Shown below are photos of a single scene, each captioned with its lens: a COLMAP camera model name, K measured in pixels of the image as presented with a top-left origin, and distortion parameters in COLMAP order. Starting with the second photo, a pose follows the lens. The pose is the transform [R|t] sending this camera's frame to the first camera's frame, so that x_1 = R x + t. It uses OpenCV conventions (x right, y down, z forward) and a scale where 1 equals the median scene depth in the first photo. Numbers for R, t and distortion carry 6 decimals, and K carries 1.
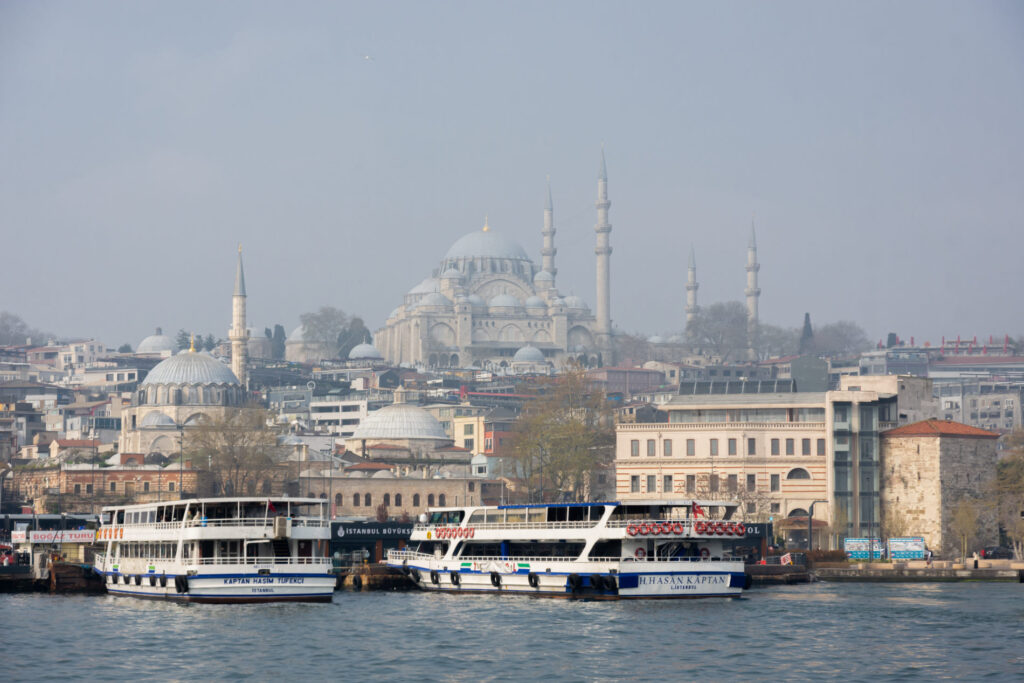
lens RADIAL K [[2514.6, 0, 511.8], [0, 2514.6, 341.1], [0, 0, 1]] dist [0.066783, 0.000000]
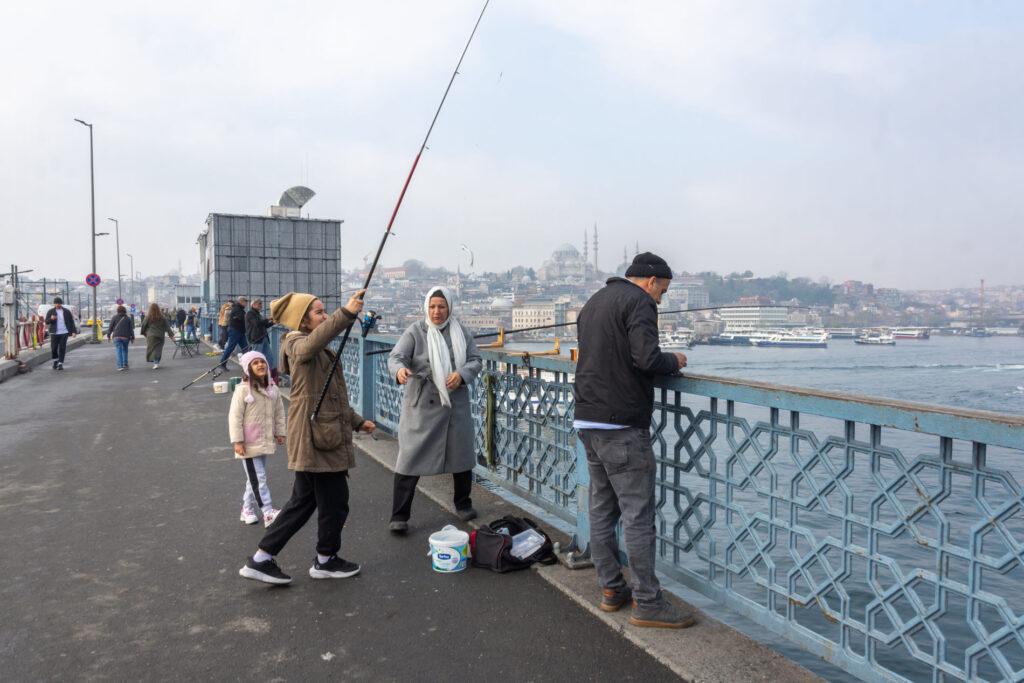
lens RADIAL K [[725.8, 0, 508.3], [0, 725.8, 346.0], [0, 0, 1]] dist [-0.011475, -0.001150]
pose [[0.990301, 0.005087, -0.138843, 0.226148], [0.010269, 0.993917, 0.109656, -0.046870], [0.138556, -0.110018, 0.984225, -0.363368]]
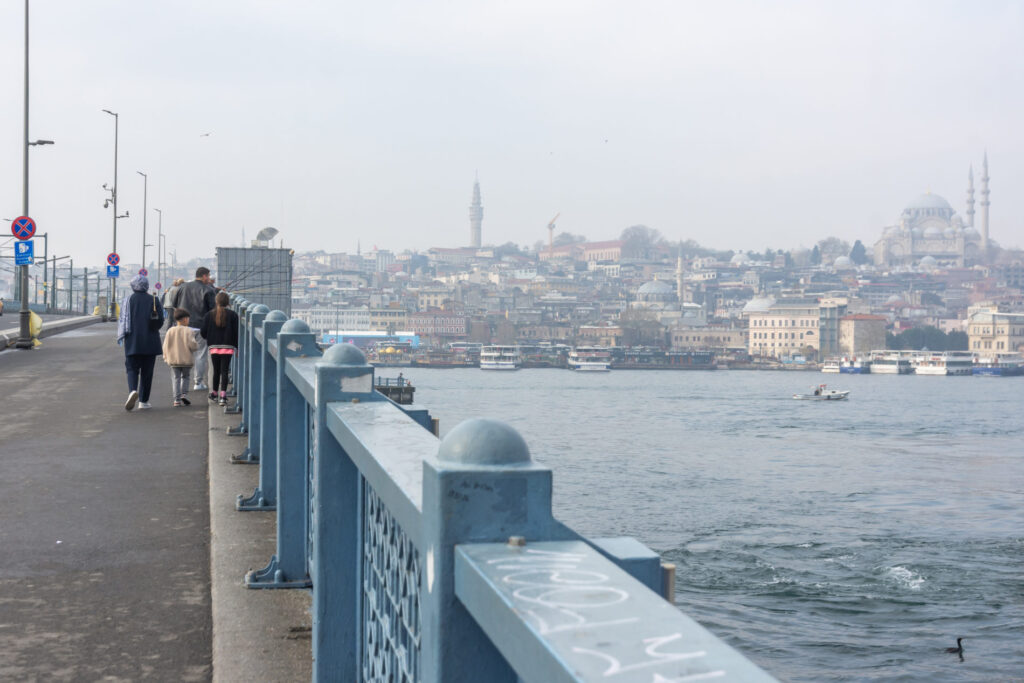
lens RADIAL K [[1424.9, 0, 513.4], [0, 1424.9, 341.9], [0, 0, 1]] dist [0.020562, 0.000000]
pose [[0.931446, 0.011184, -0.363707, 0.379261], [0.016046, 0.997293, 0.071760, -0.055933], [0.363525, -0.072677, 0.928745, -0.587247]]
